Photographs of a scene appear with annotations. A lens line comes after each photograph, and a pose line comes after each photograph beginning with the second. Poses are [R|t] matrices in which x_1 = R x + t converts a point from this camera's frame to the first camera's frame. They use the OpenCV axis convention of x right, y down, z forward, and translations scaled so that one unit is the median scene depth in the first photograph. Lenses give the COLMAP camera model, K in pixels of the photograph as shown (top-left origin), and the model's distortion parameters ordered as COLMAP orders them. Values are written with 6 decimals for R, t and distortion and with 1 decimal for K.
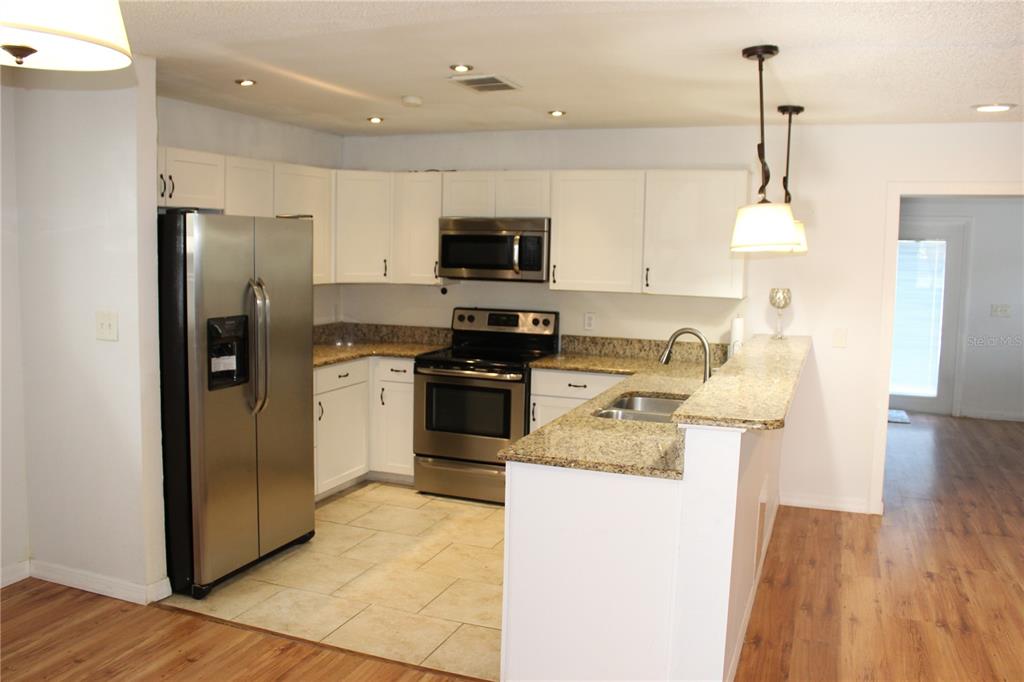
lens RADIAL K [[872.9, 0, 511.1], [0, 872.9, 335.9], [0, 0, 1]] dist [-0.129967, 0.080659]
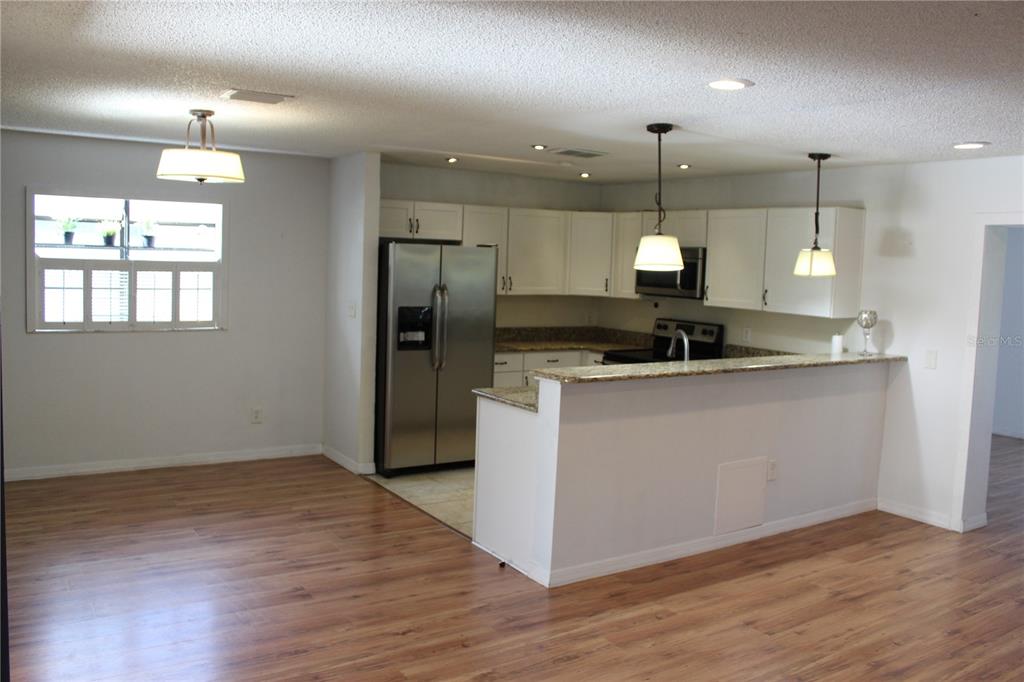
lens RADIAL K [[872.9, 0, 515.0], [0, 872.9, 343.6], [0, 0, 1]] dist [-0.129967, 0.080659]
pose [[0.812542, 0.064928, -0.579276, 0.680039], [-0.079977, 0.996797, -0.000458, 0.028642], [0.577390, 0.046701, 0.815132, -0.198244]]
